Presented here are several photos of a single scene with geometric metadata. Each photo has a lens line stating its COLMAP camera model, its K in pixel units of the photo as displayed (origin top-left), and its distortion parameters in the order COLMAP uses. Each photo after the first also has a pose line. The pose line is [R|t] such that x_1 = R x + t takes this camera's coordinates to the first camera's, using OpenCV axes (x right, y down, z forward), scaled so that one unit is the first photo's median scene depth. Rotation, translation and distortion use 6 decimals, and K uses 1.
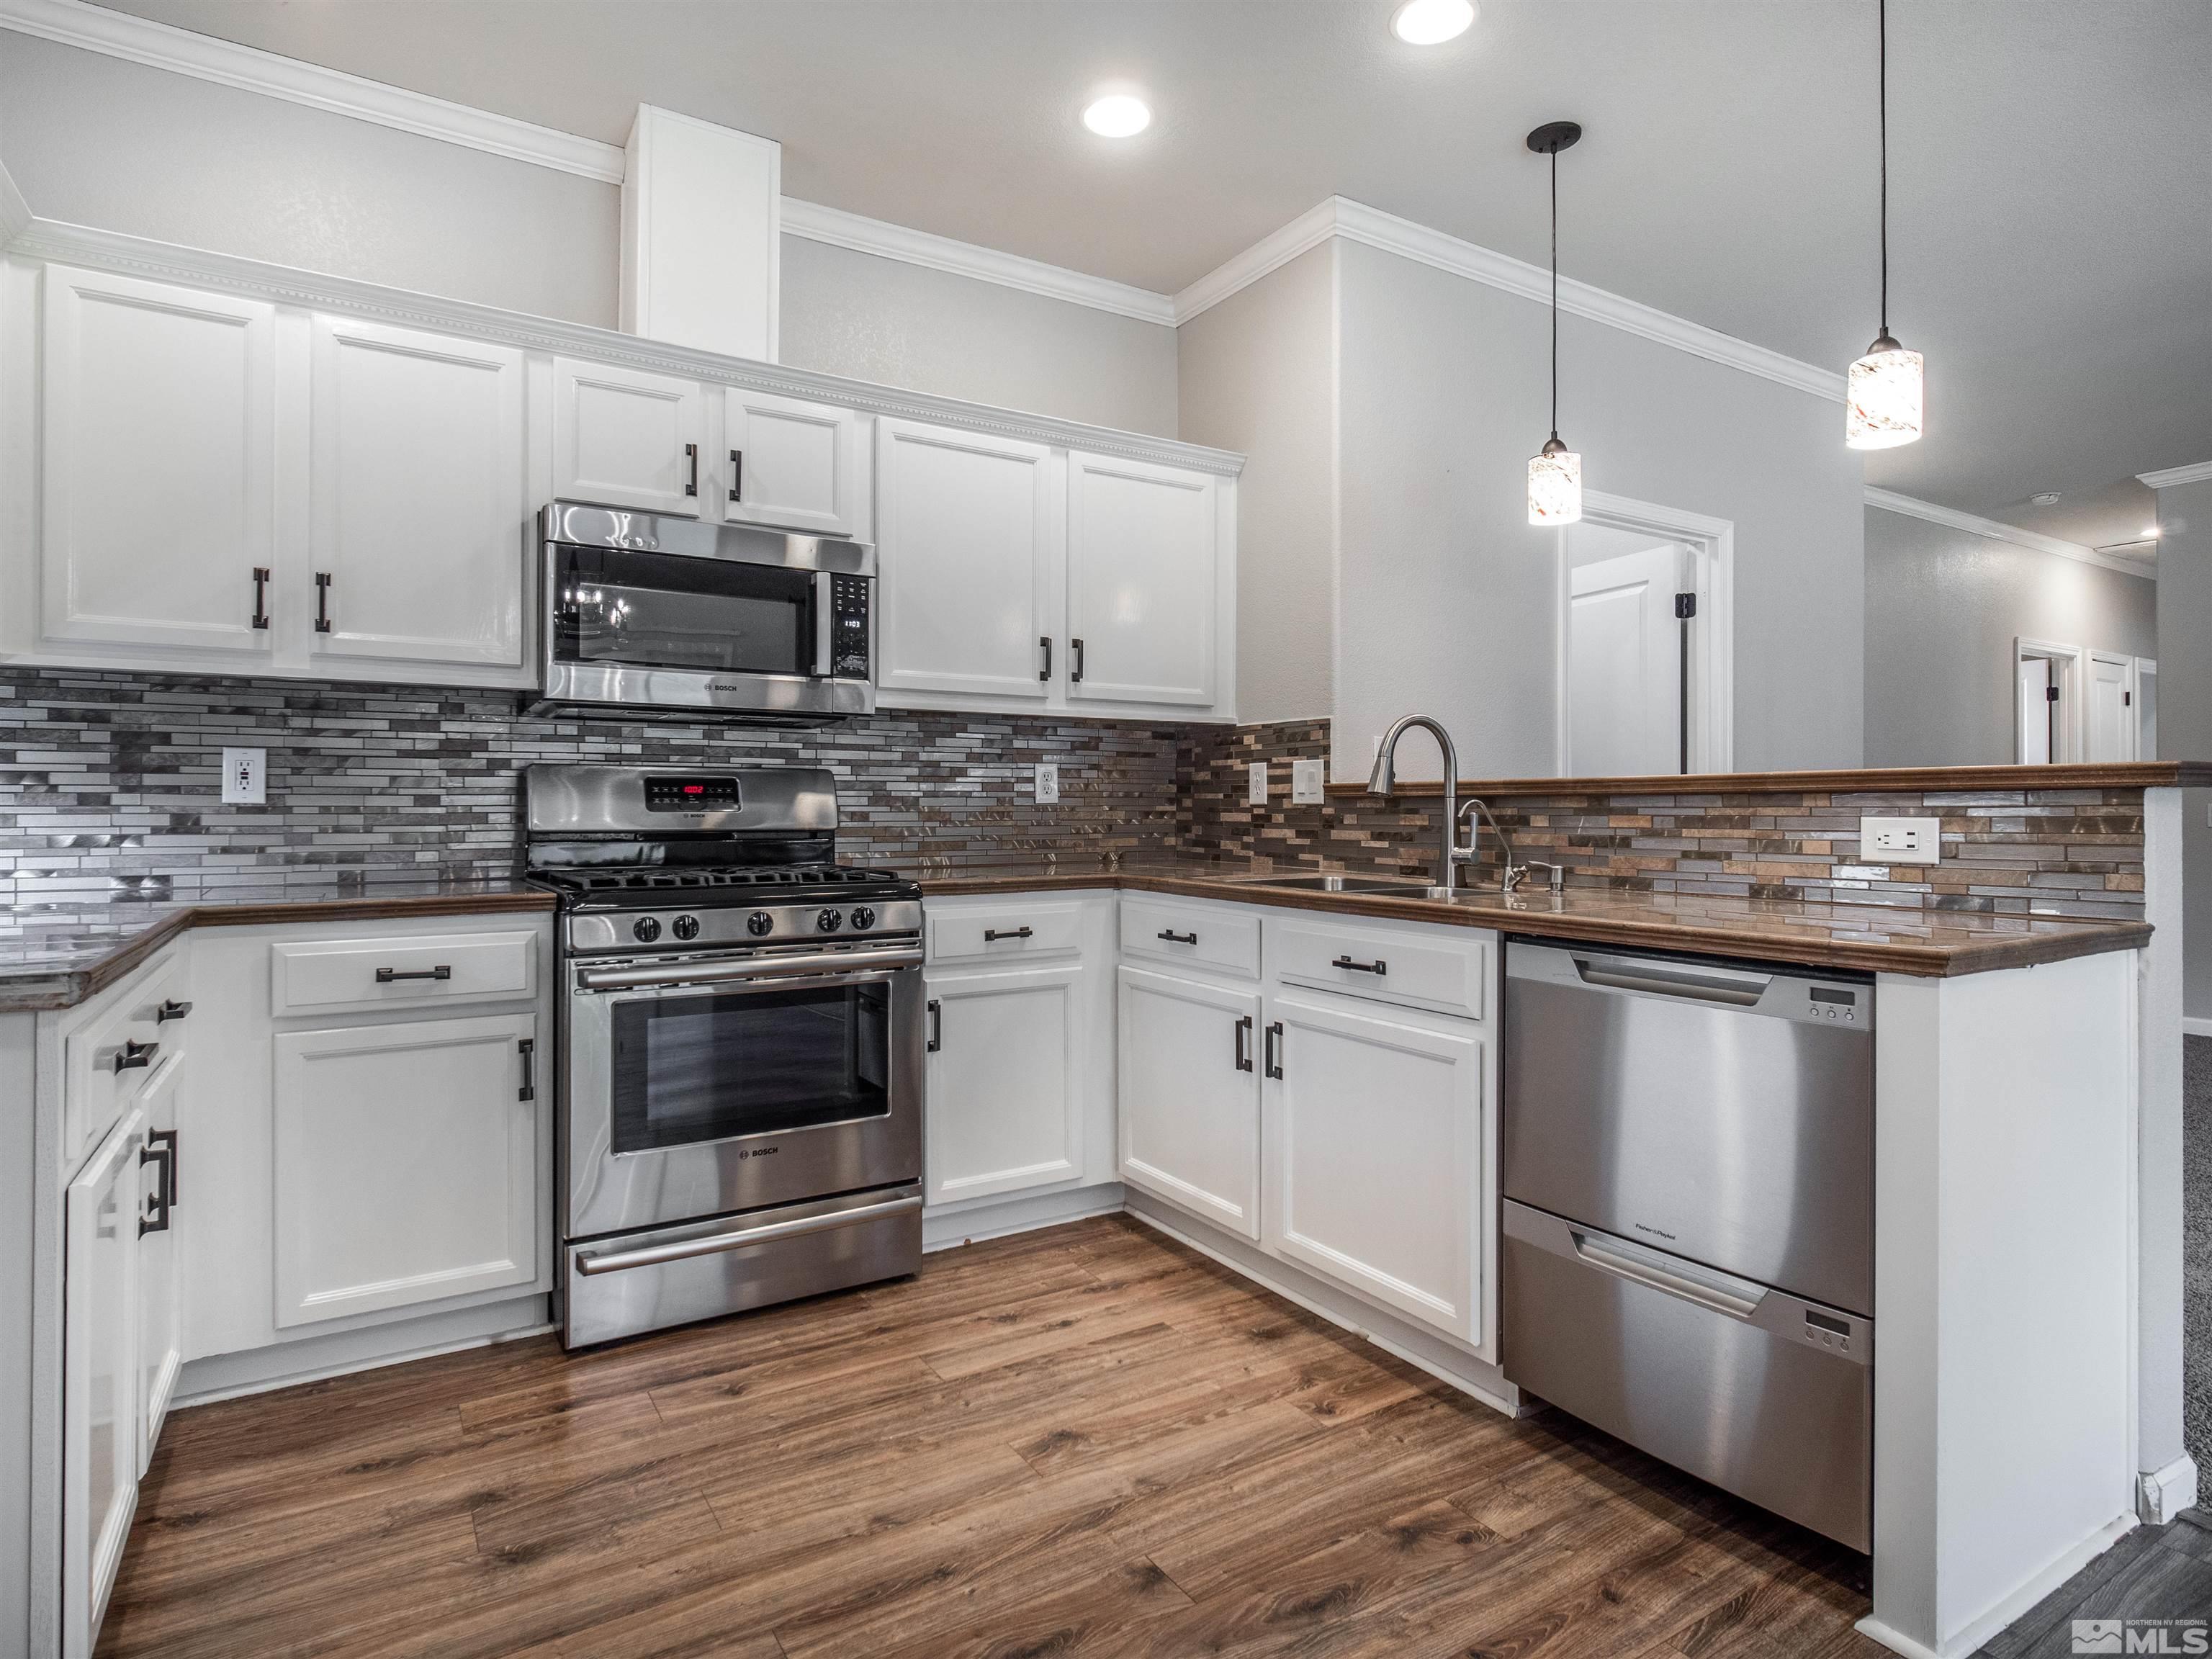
lens RADIAL K [[1204.0, 0, 1091.9], [0, 1204.0, 807.1], [0, 0, 1]] dist [-0.000799, -0.002708]
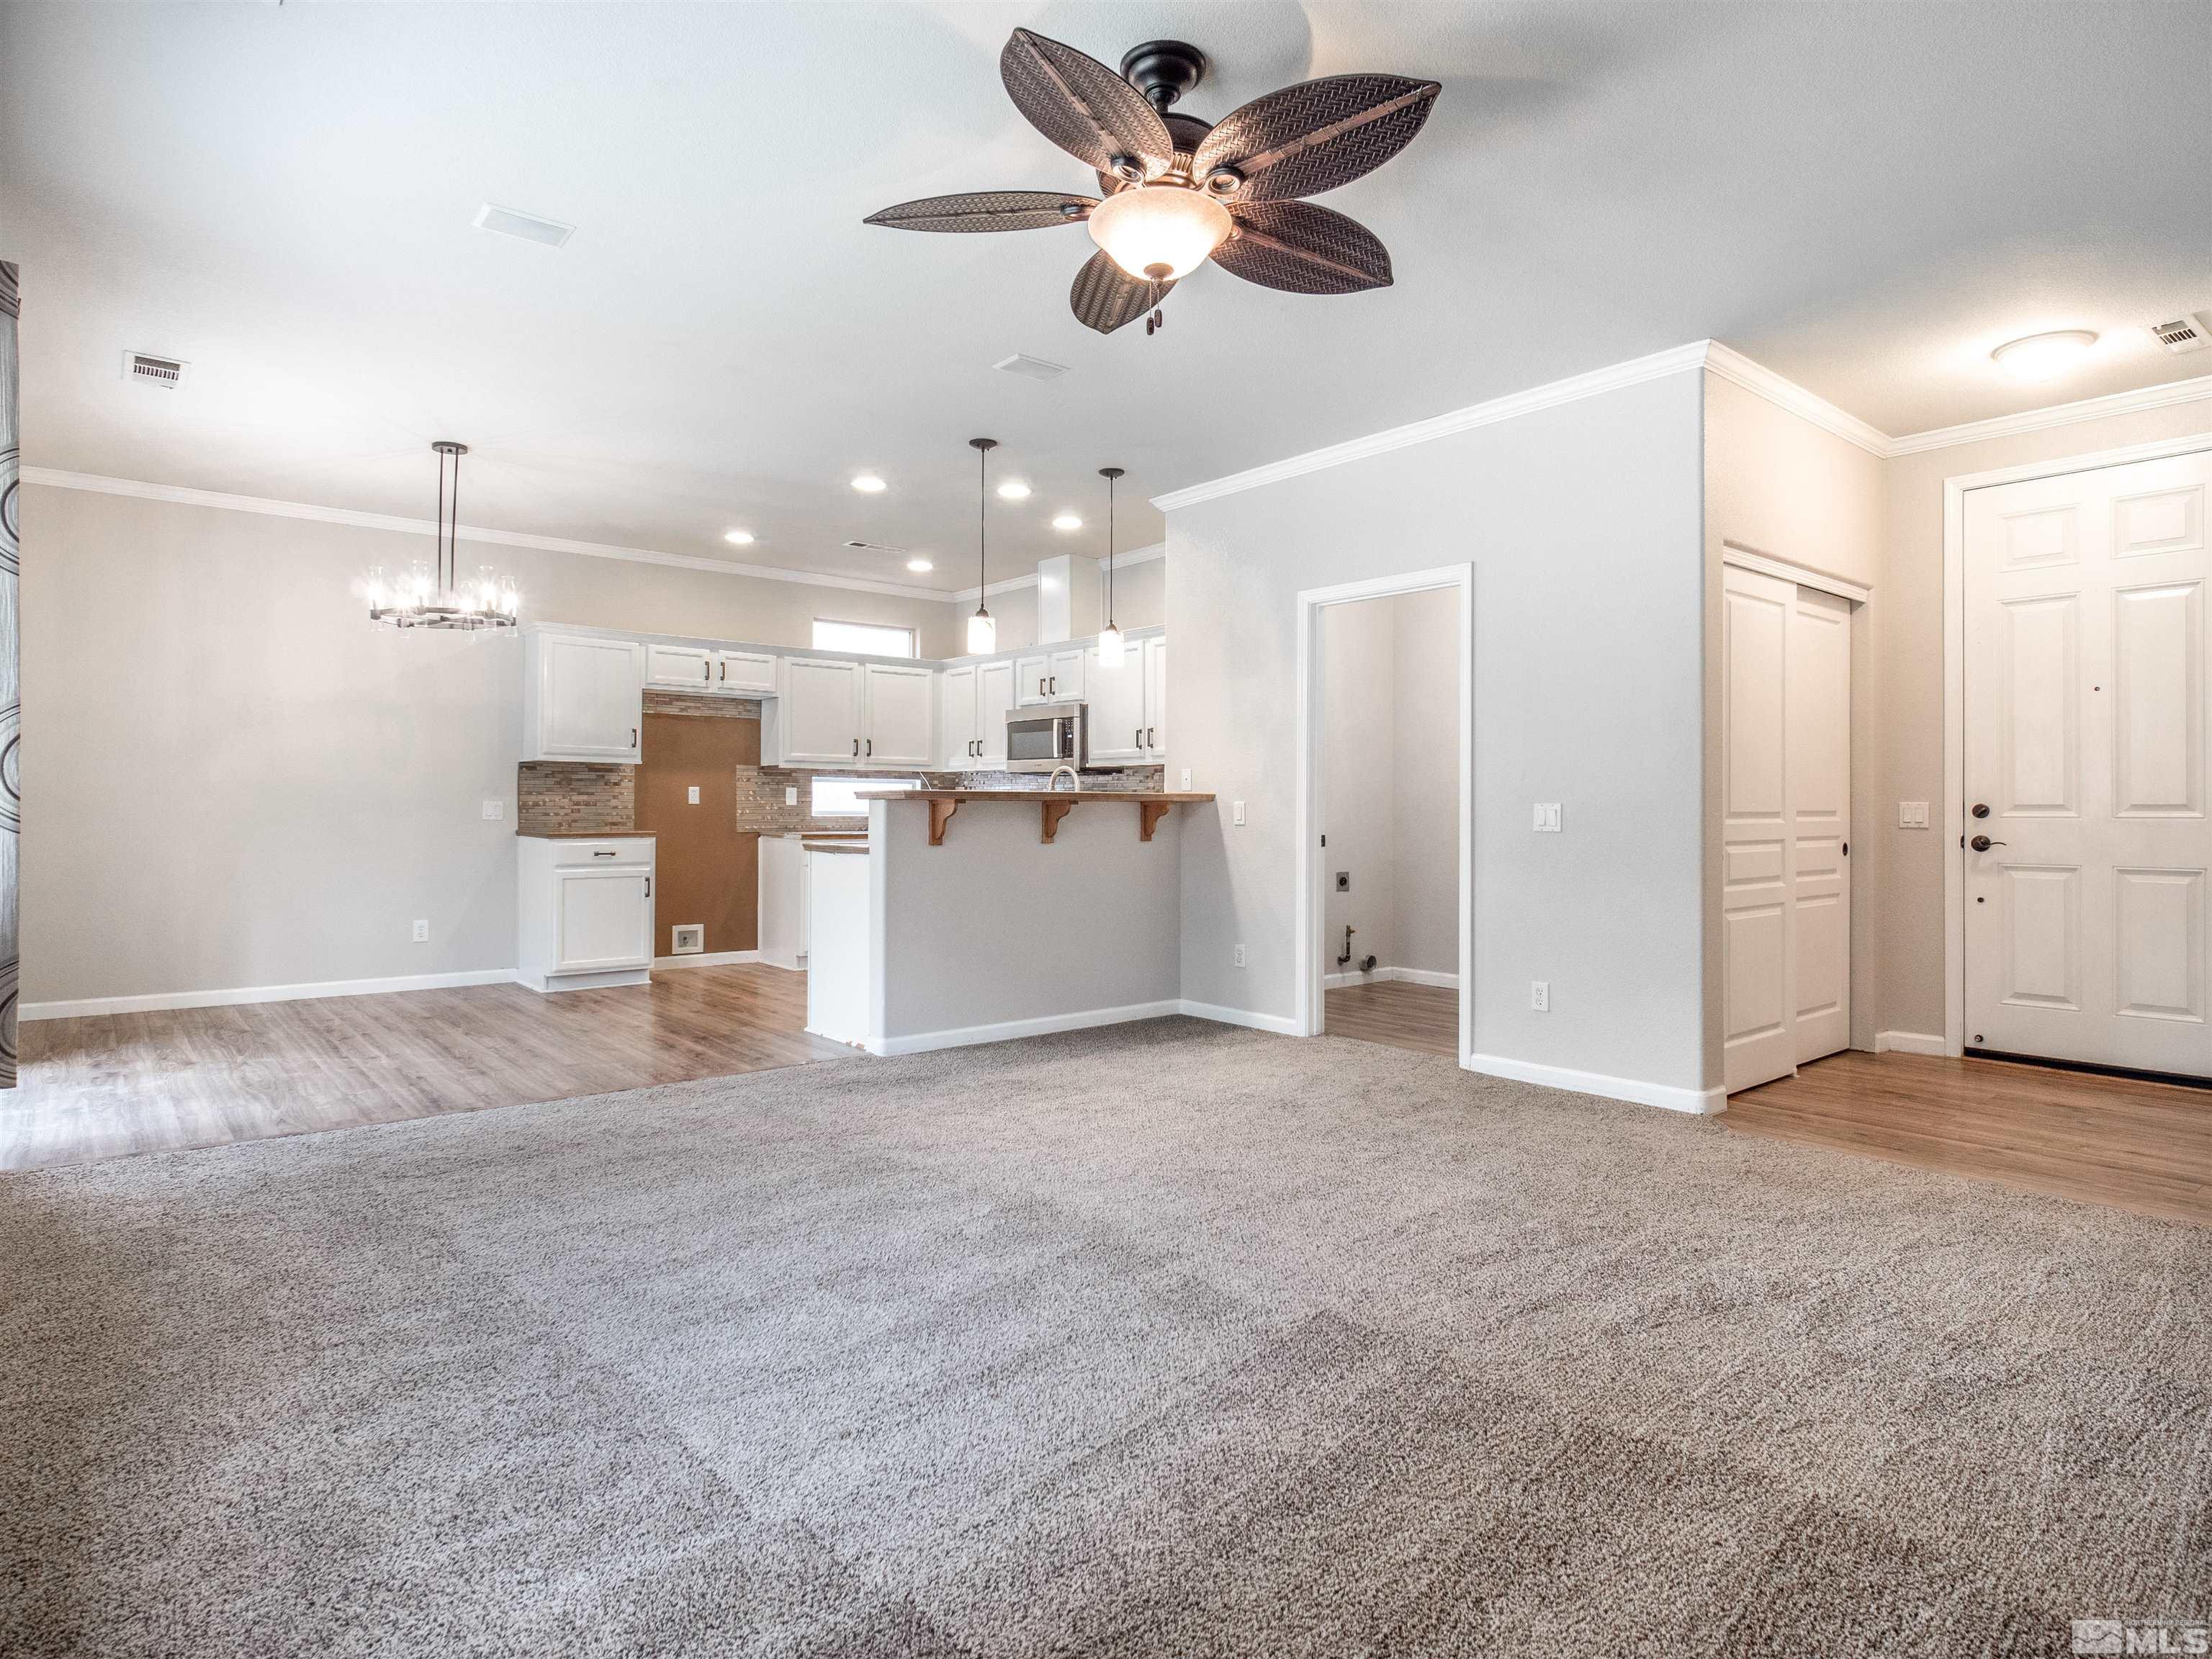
lens RADIAL K [[1224.8, 0, 1104.0], [0, 1224.8, 800.8], [0, 0, 1]] dist [-0.005385, -0.001720]
pose [[0.147193, -0.006150, -0.989089, 2.539014], [-0.000485, 0.999980, -0.006290, 0.002438], [0.989108, 0.001405, 0.147187, 0.729428]]
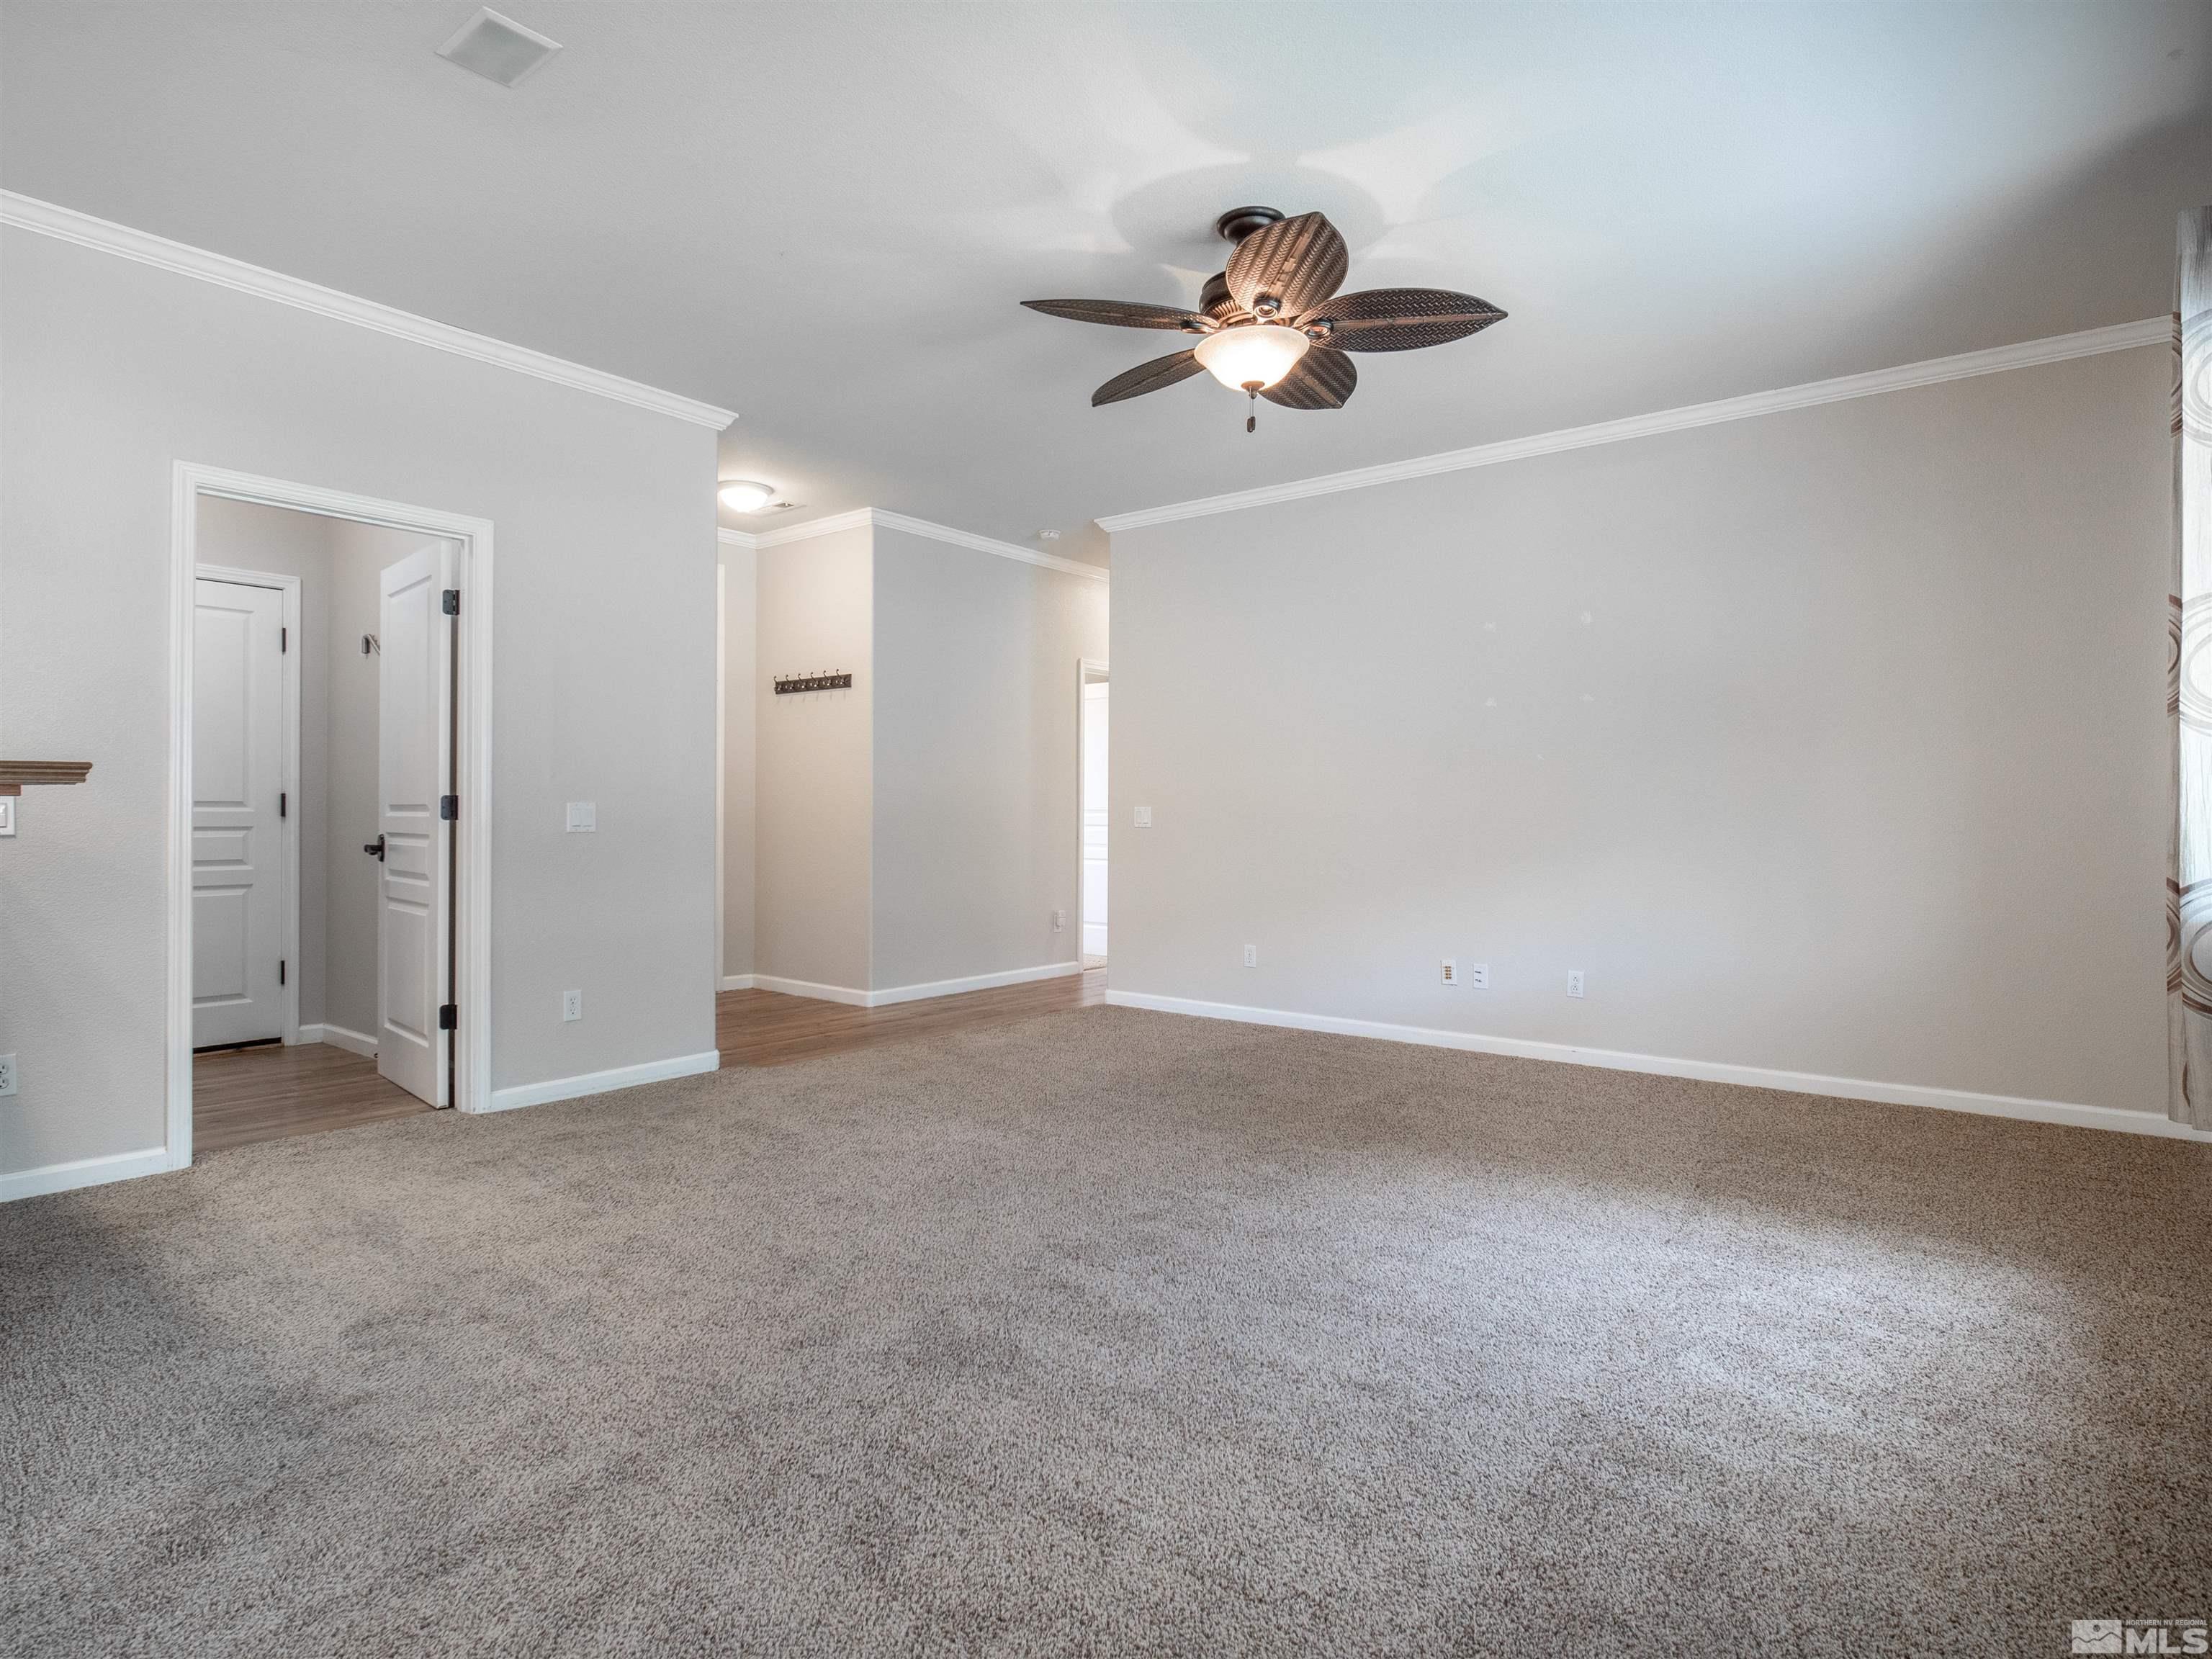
lens RADIAL K [[1204.0, 0, 1091.9], [0, 1204.0, 807.1], [0, 0, 1]] dist [-0.000799, -0.002708]
pose [[0.940791, 0.004837, 0.338954, 1.014657], [-0.004313, 0.999988, -0.002297, 0.000966], [-0.338961, 0.000699, 0.940800, -0.166237]]
